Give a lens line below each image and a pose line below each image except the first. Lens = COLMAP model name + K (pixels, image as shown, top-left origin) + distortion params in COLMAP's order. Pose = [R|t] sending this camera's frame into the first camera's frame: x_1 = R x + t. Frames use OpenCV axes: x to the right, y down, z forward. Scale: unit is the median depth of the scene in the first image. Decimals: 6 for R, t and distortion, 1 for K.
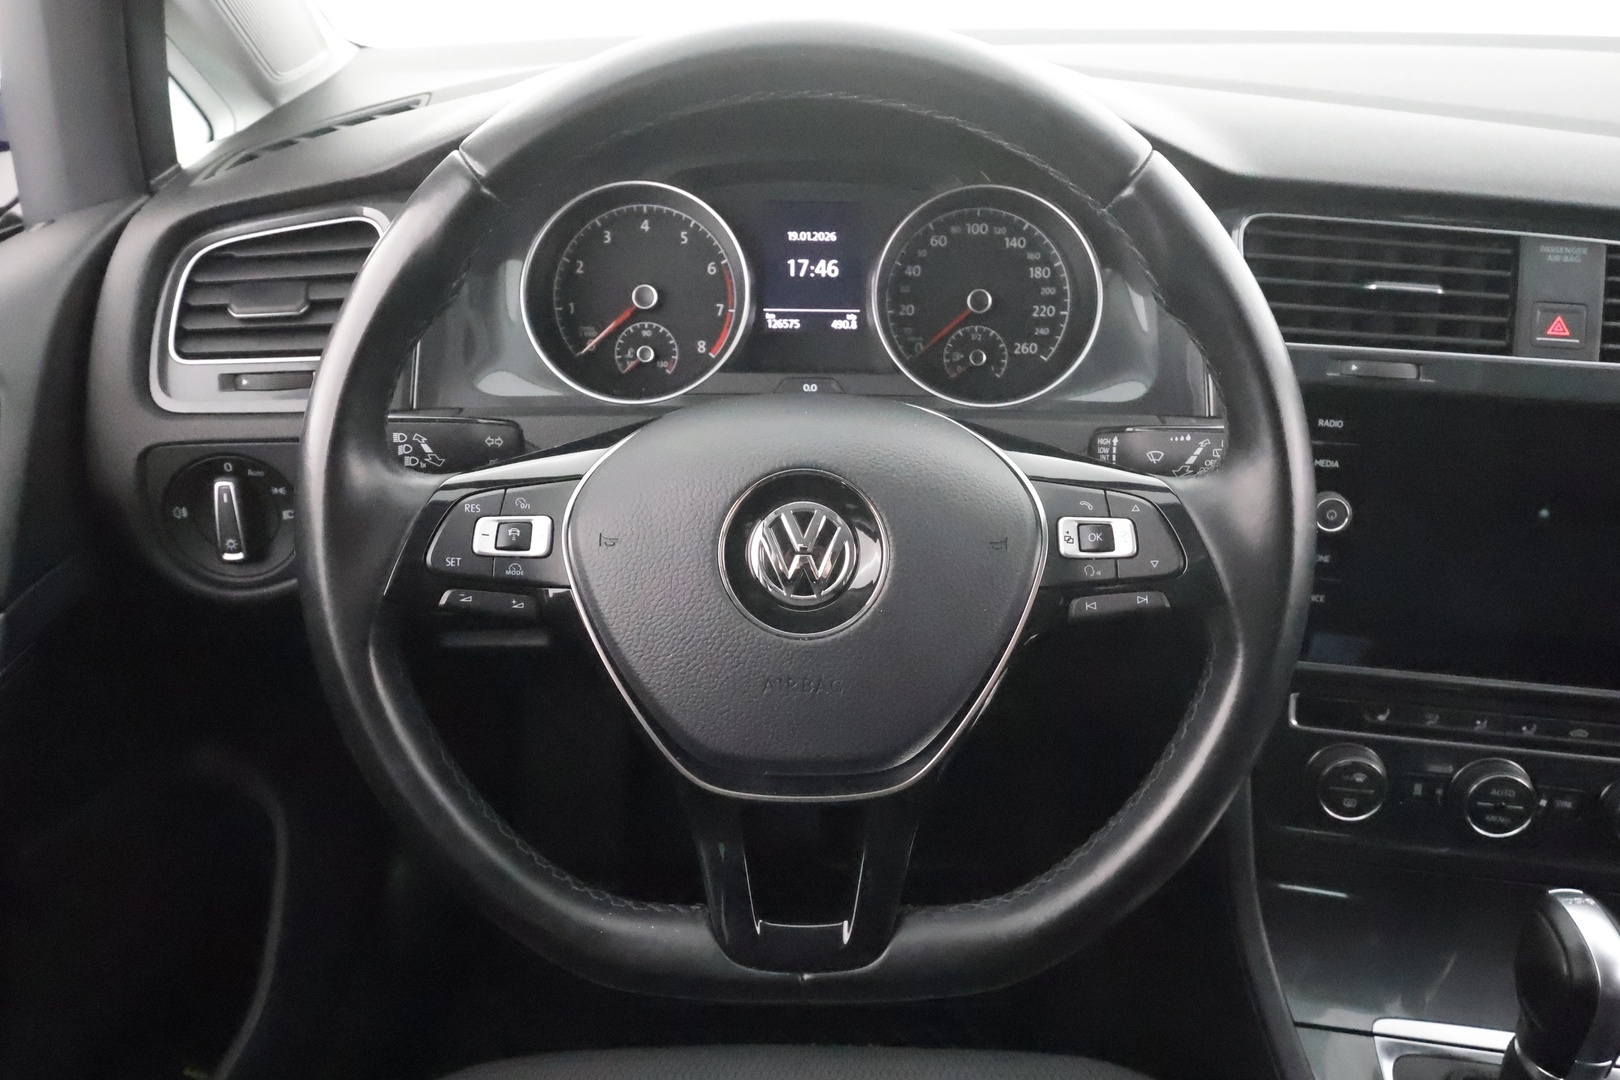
lens RADIAL K [[1203.0, 0, 810.8], [0, 1203.0, 544.0], [0, 0, 1]] dist [0.000444, 0.003088]
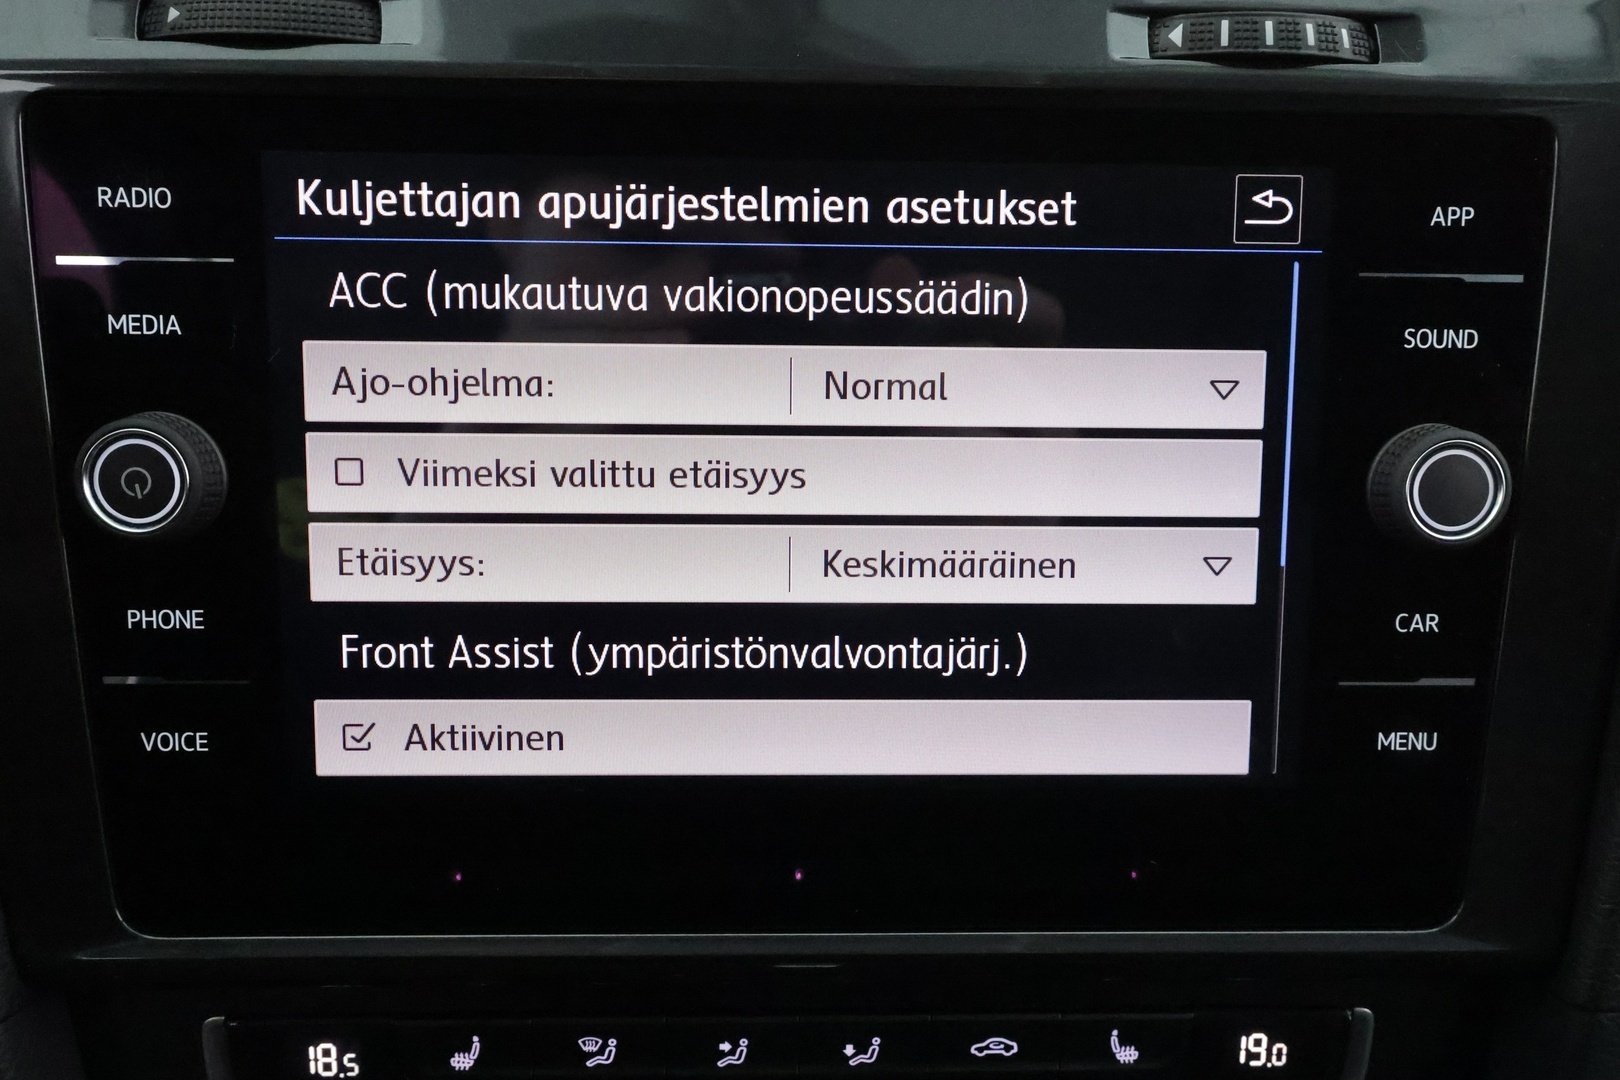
lens RADIAL K [[1272.4, 0, 826.1], [0, 1272.4, 532.6], [0, 0, 1]] dist [-0.003047, 0.005689]
pose [[0.984603, -0.075504, 0.157657, 0.555091], [0.081199, 0.996247, -0.029987, 0.013228], [-0.154801, 0.042327, 0.987039, 0.645732]]
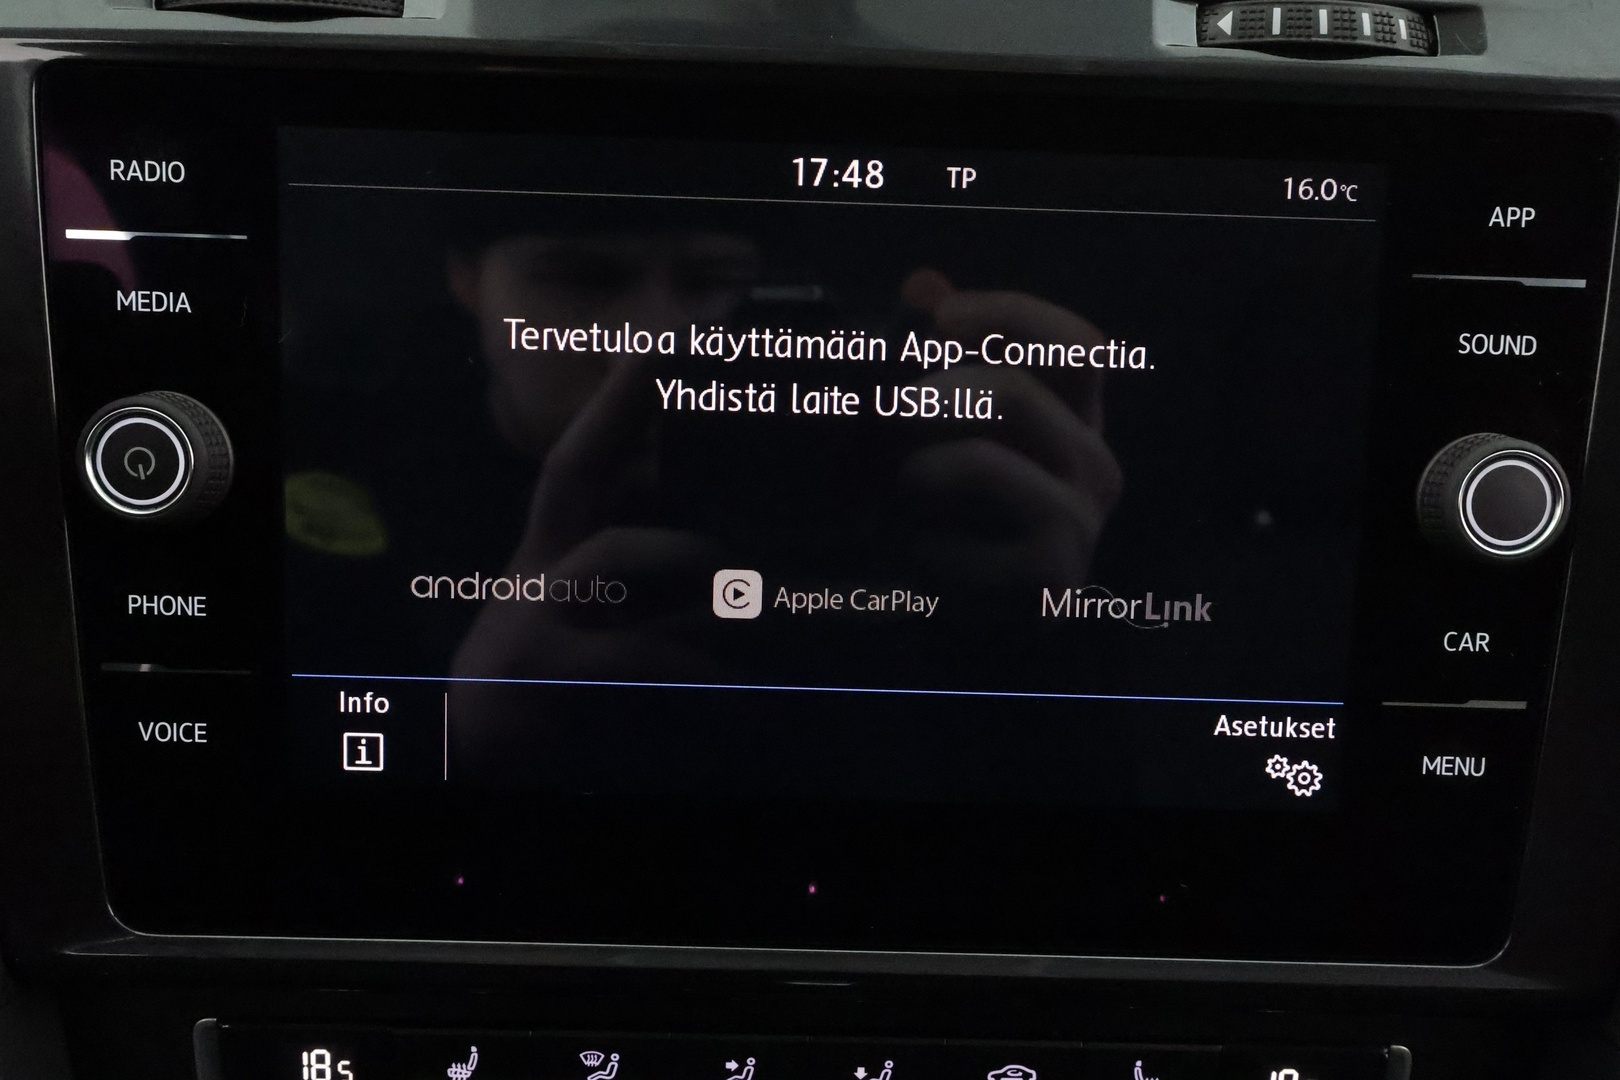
lens RADIAL K [[1272.4, 0, 826.2], [0, 1272.4, 531.9], [0, 0, 1]] dist [-0.003047, 0.005689]
pose [[0.988826, -0.050248, 0.140351, 0.556973], [0.056925, 0.997410, -0.043968, 0.017140], [-0.137778, 0.051466, 0.989125, 0.658968]]
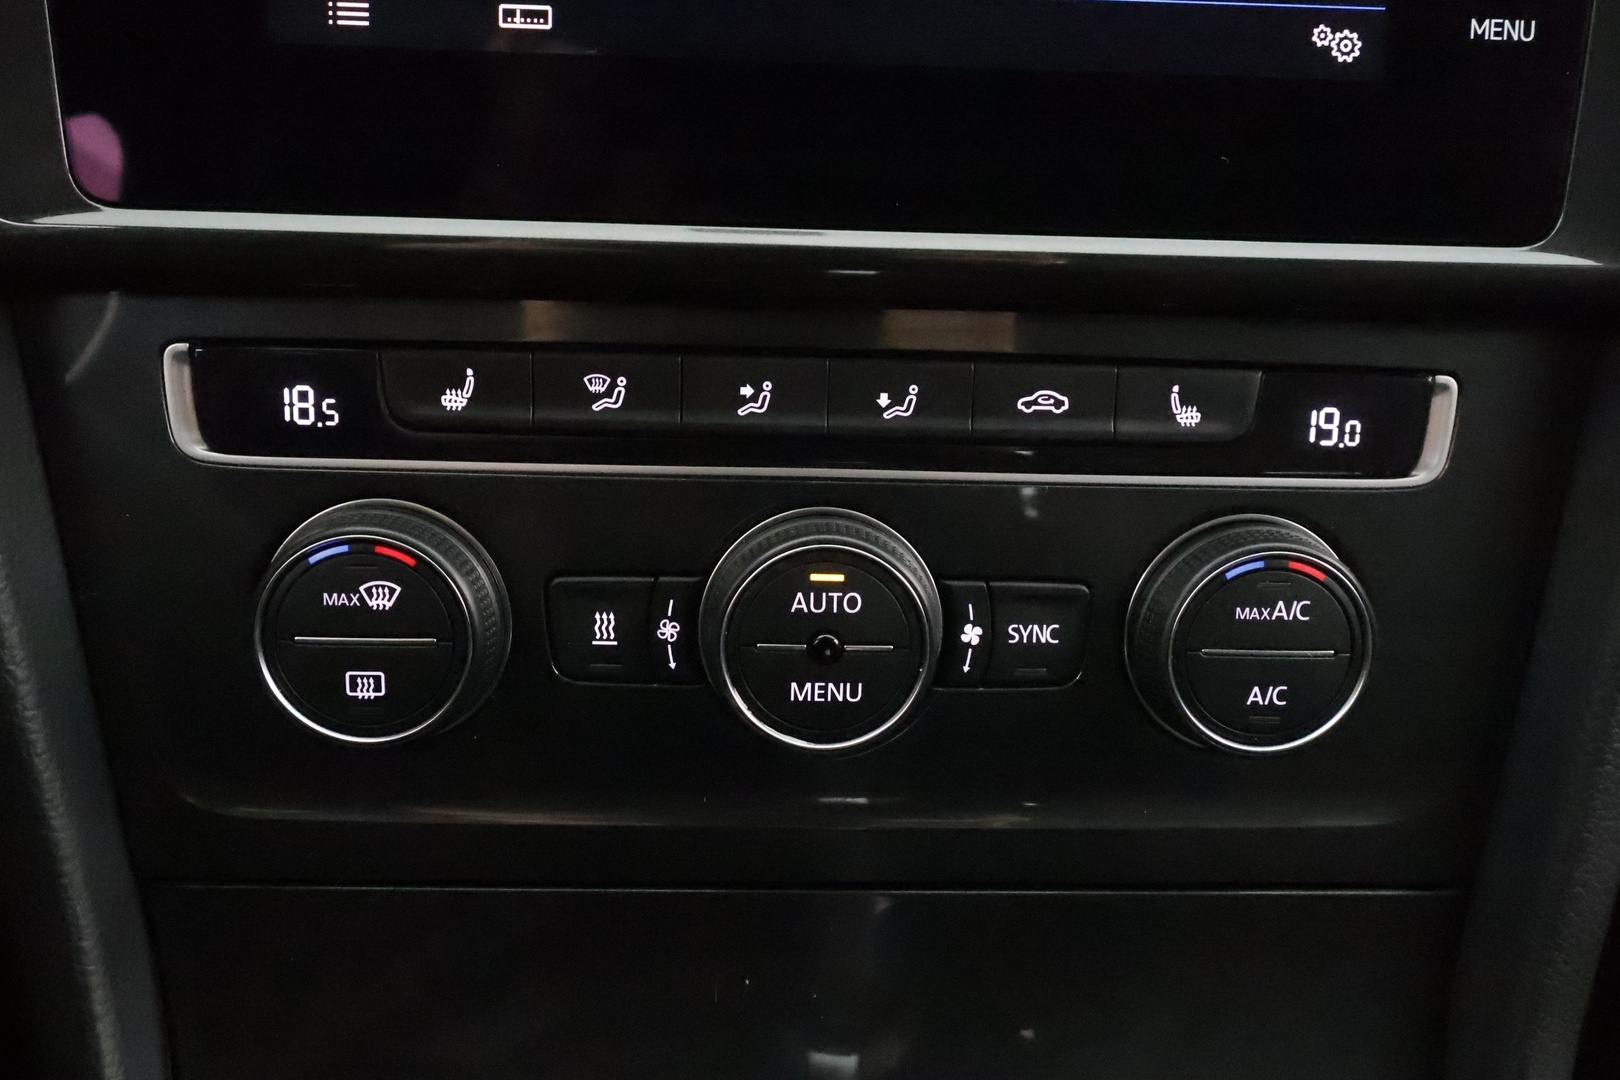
lens RADIAL K [[1272.4, 0, 823.8], [0, 1272.4, 542.6], [0, 0, 1]] dist [-0.003047, 0.005689]
pose [[0.983144, -0.062978, 0.171642, 0.532539], [0.071645, 0.996425, -0.044767, 0.211353], [-0.168209, 0.056310, 0.984142, 0.693192]]
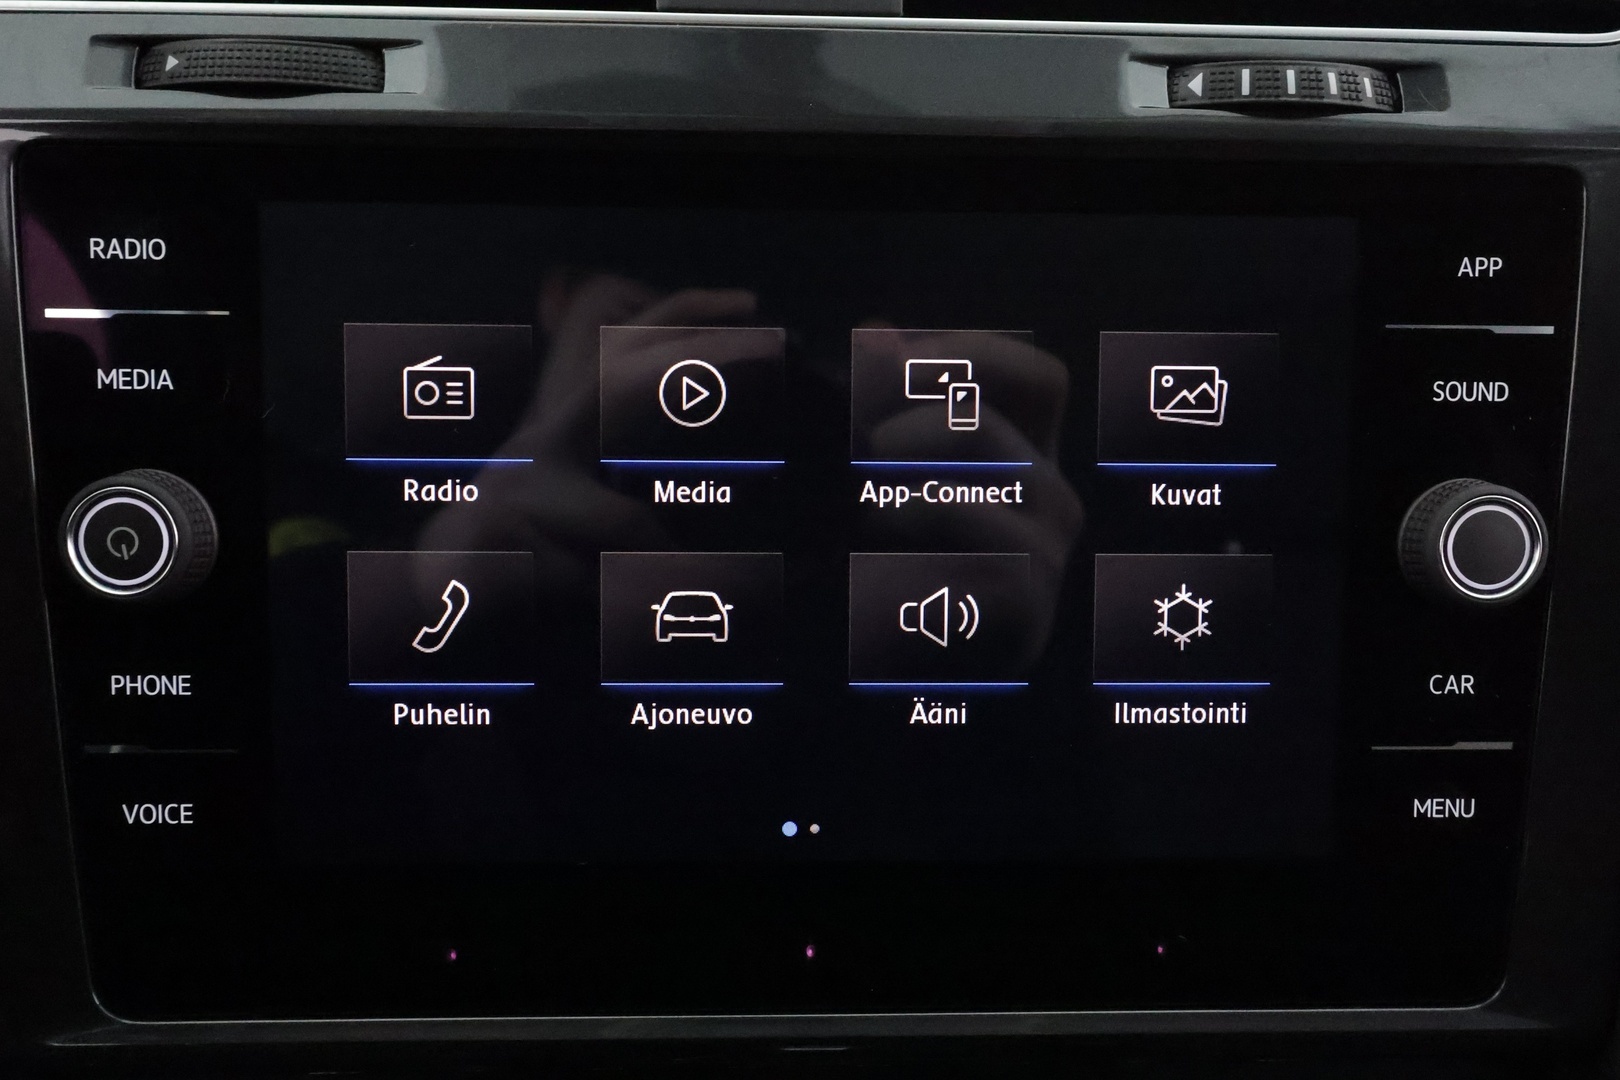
lens RADIAL K [[1318.7, 0, 811.9], [0, 1318.7, 539.8], [0, 0, 1]] dist [0.006755, -0.009035]
pose [[0.983142, -0.071615, 0.168234, 0.544922], [0.084226, 0.994051, -0.069051, 0.012352], [-0.162288, 0.082057, 0.983326, 0.646910]]
